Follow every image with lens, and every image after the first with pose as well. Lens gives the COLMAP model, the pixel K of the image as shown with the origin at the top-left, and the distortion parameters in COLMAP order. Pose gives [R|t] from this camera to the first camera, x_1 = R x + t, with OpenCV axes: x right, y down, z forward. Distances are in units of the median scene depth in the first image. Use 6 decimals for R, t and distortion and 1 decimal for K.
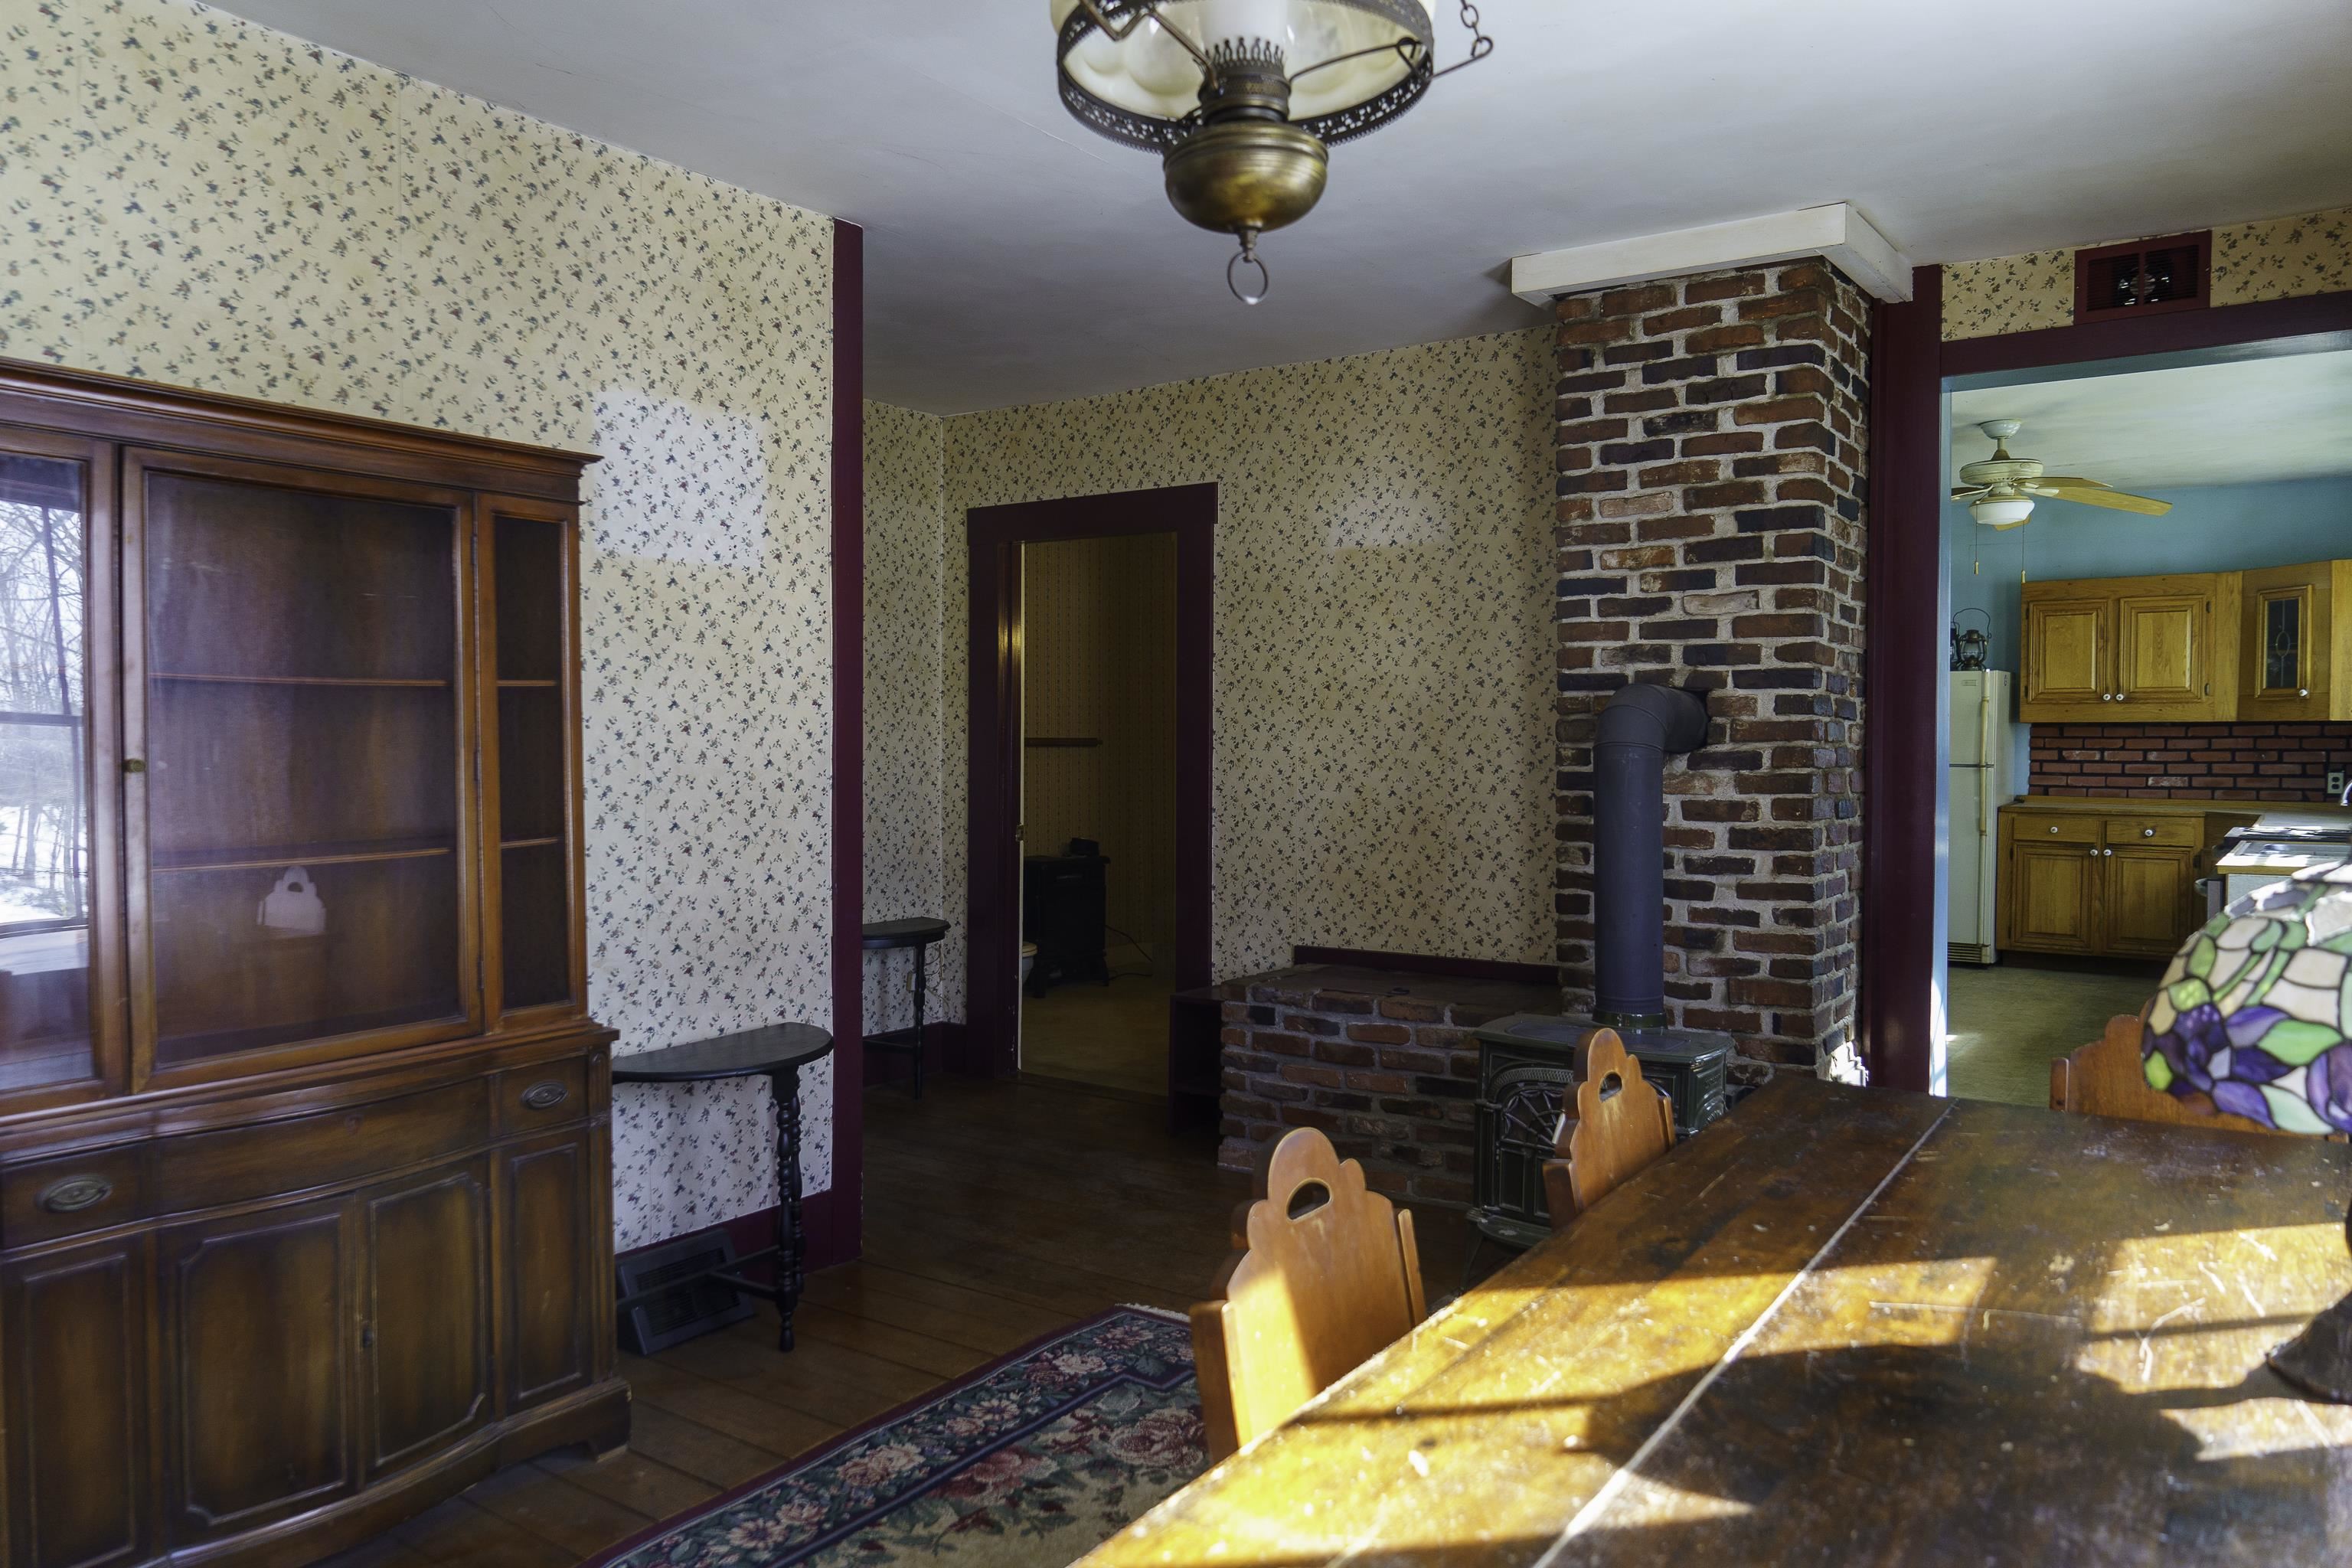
lens RADIAL K [[1678.9, 0, 1139.4], [0, 1678.9, 778.0], [0, 0, 1]] dist [-0.002049, 0.004184]
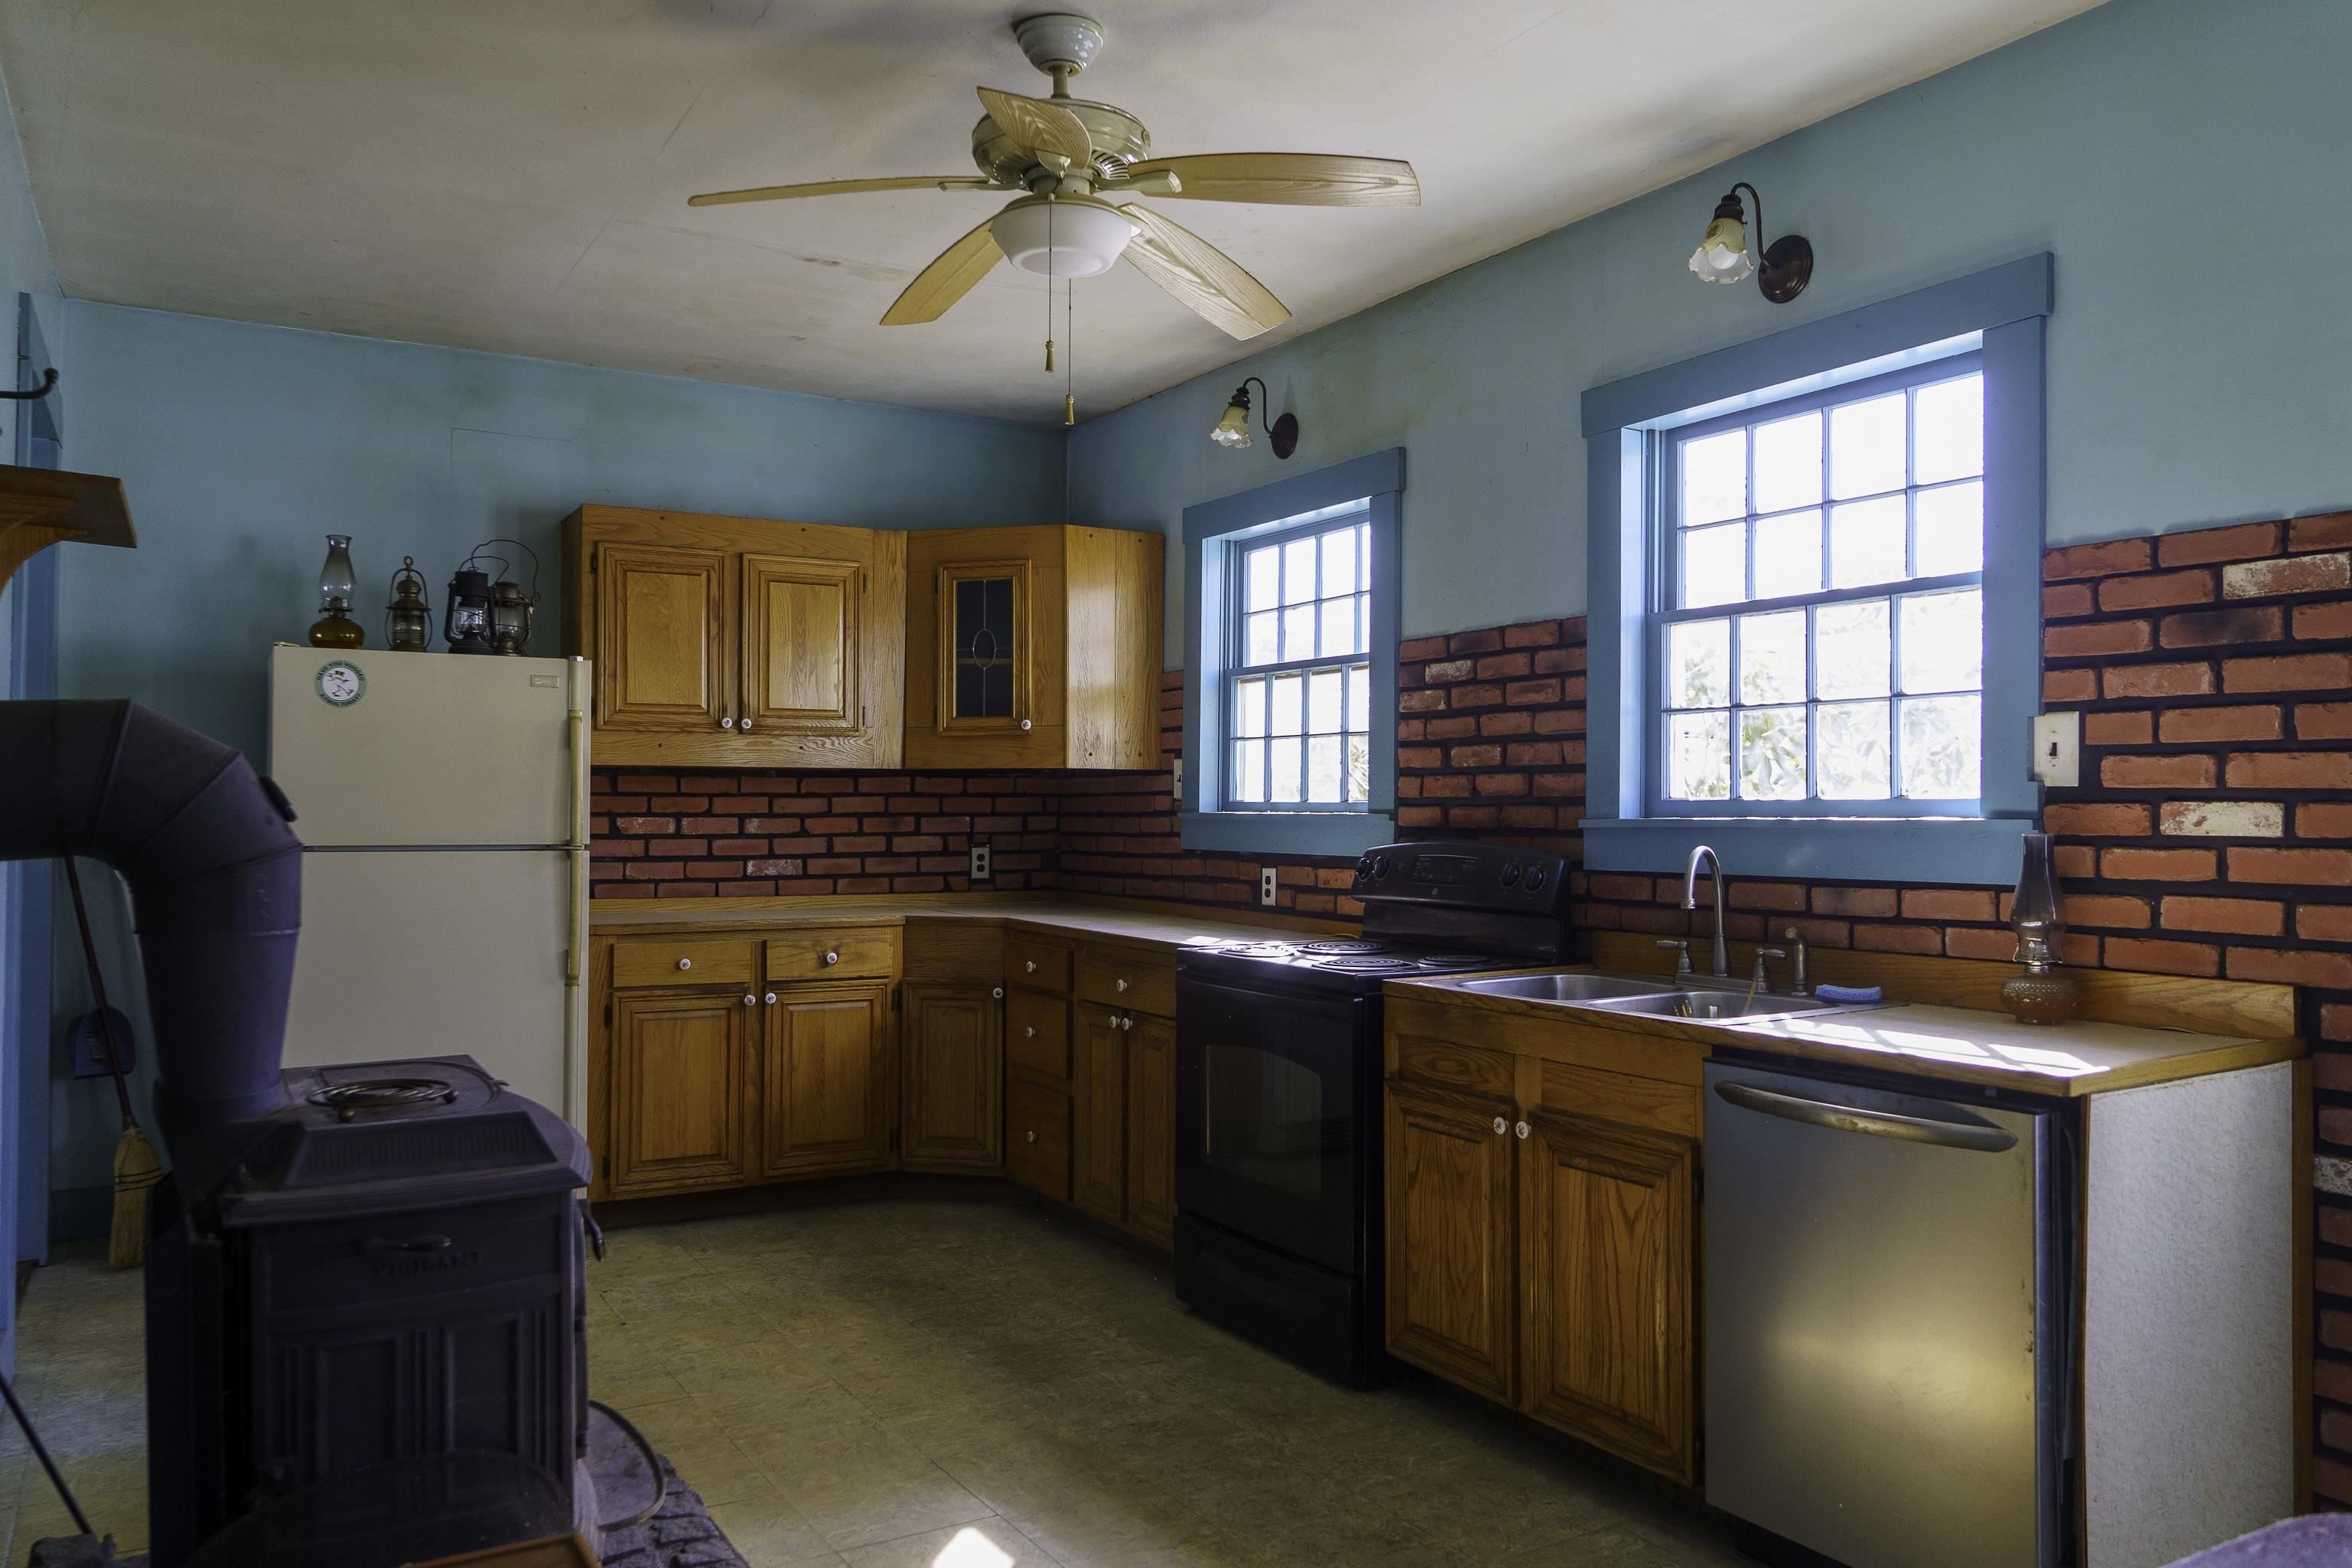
lens RADIAL K [[1678.9, 0, 1139.4], [0, 1678.9, 778.0], [0, 0, 1]] dist [-0.002049, 0.004184]
pose [[0.391009, 0.019703, 0.920176, 0.221824], [0.022750, 0.999258, -0.031063, -0.017658], [-0.920106, 0.033080, 0.390271, 1.355858]]
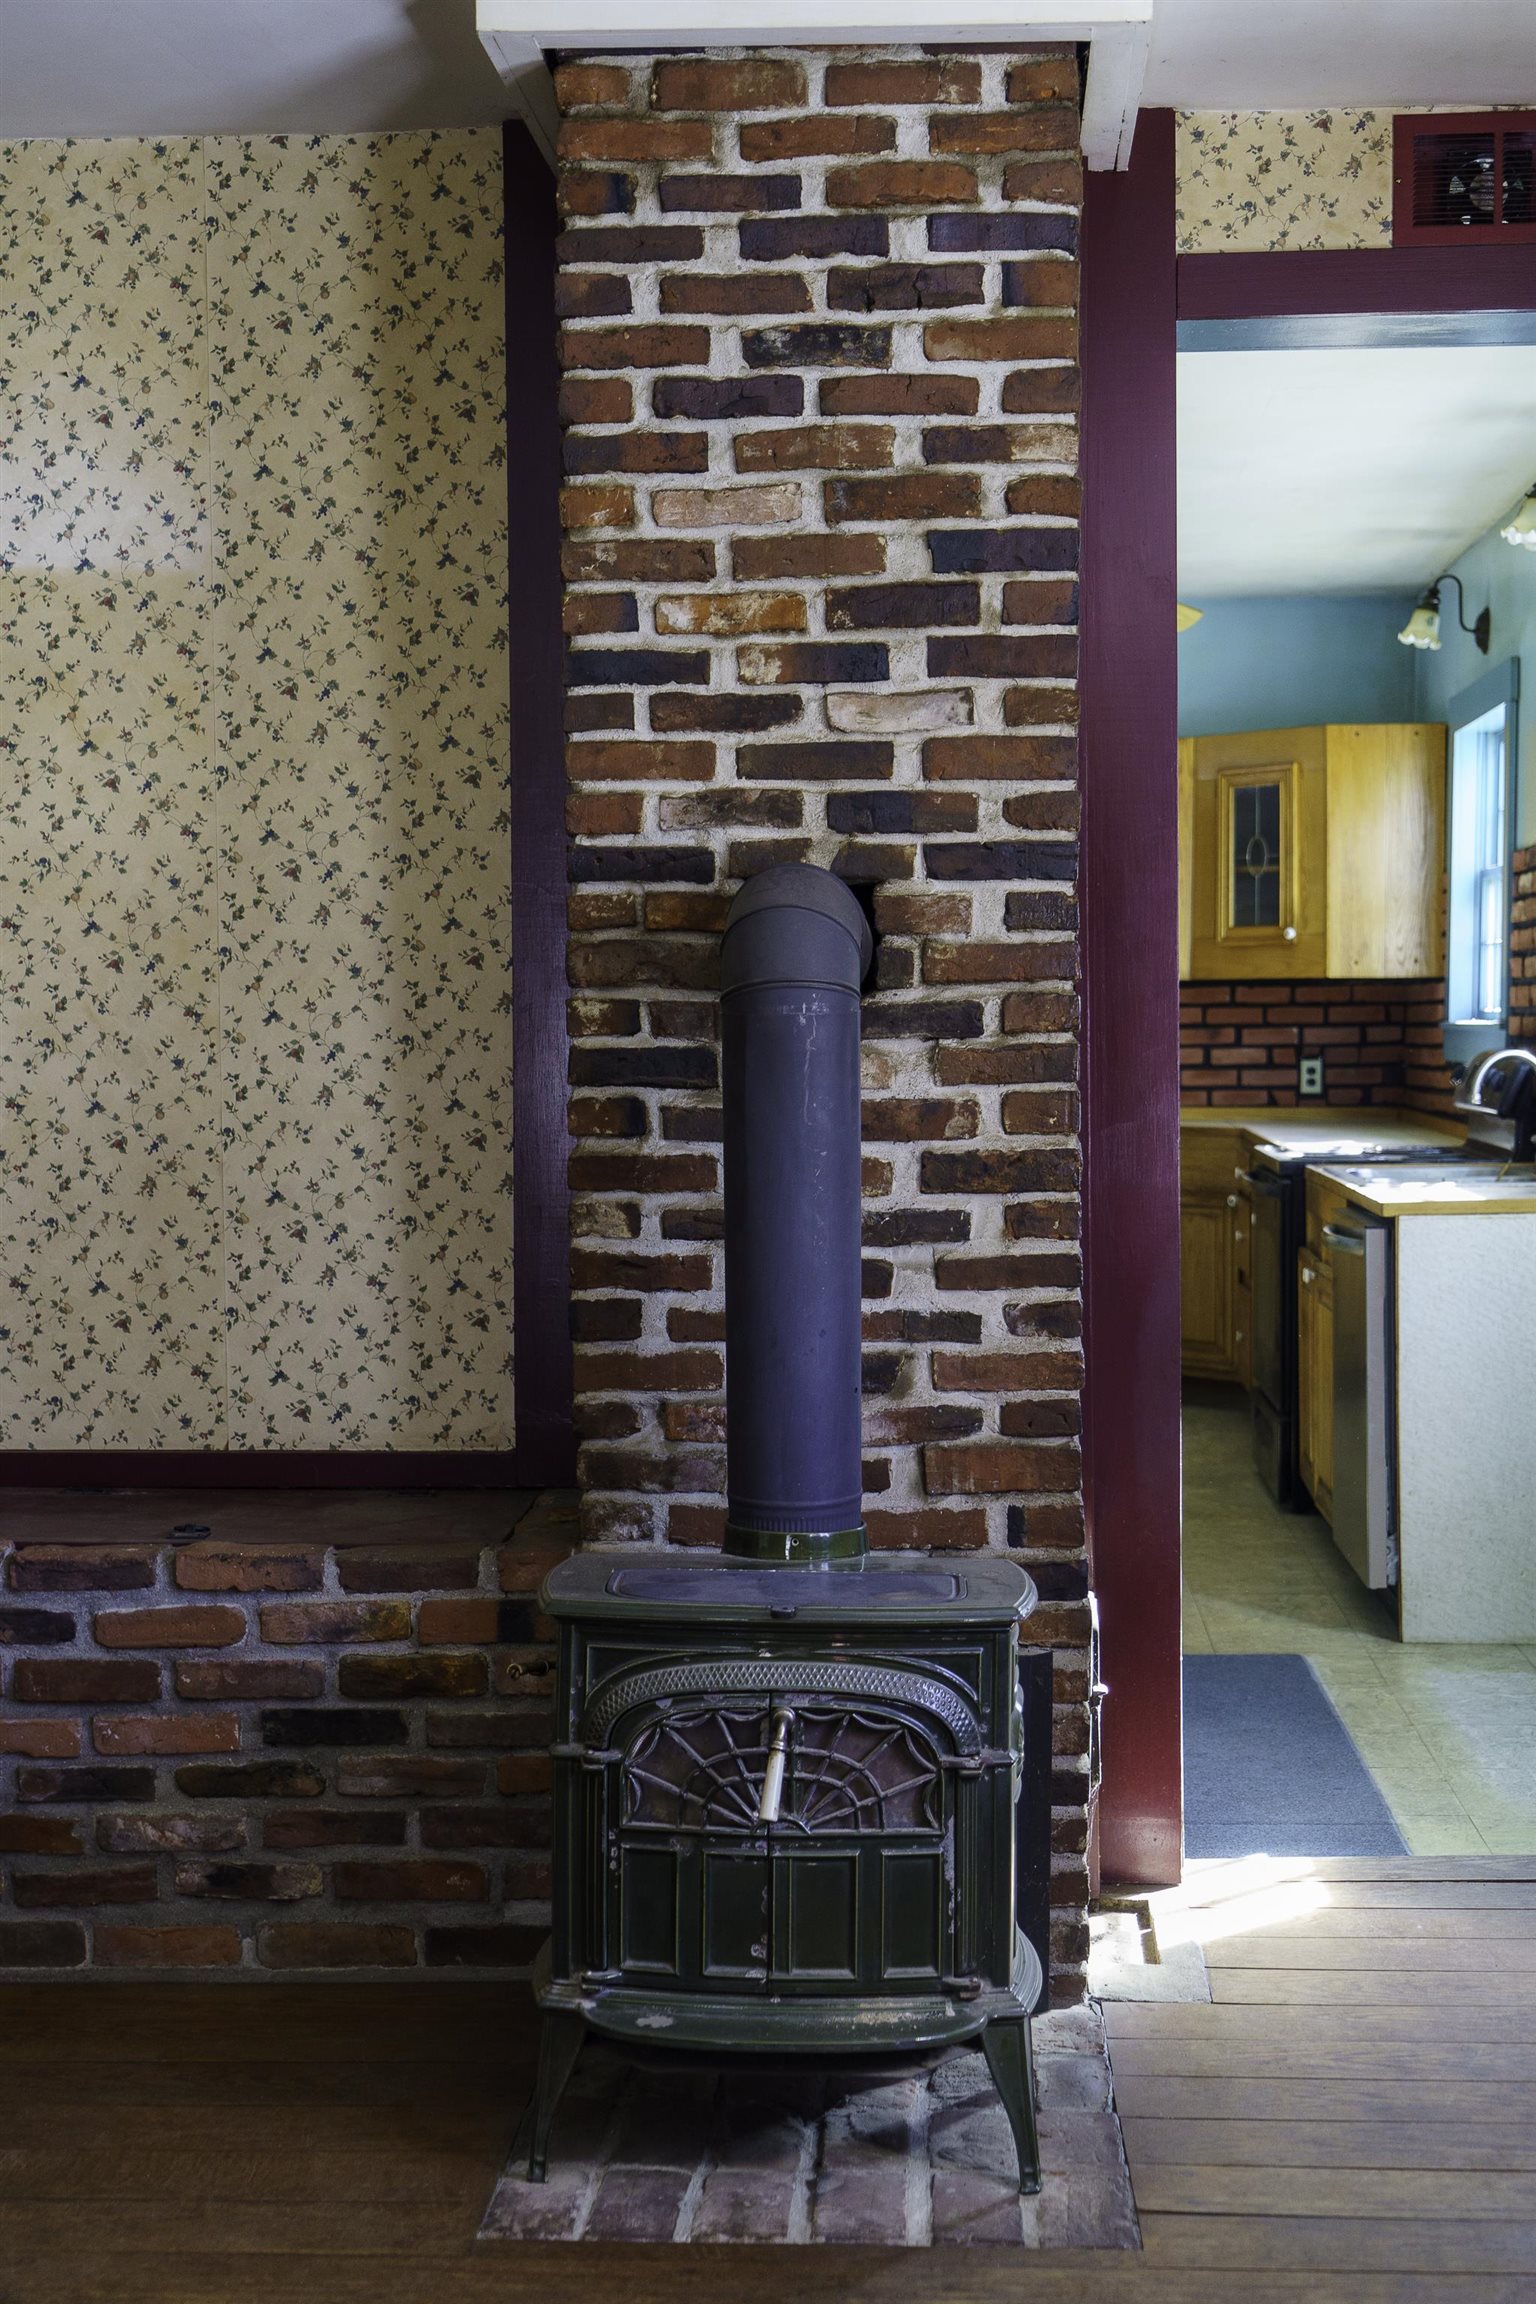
lens RADIAL K [[3093.1, 0, 768.0], [0, 3093.1, 1152.0], [0, 0, 1]] dist [0.030966, 0.071812]
pose [[0.847688, -0.025885, 0.529864, -0.180749], [0.018366, 0.999642, 0.019453, 0.009997], [-0.530177, -0.006758, 0.847860, 0.217982]]
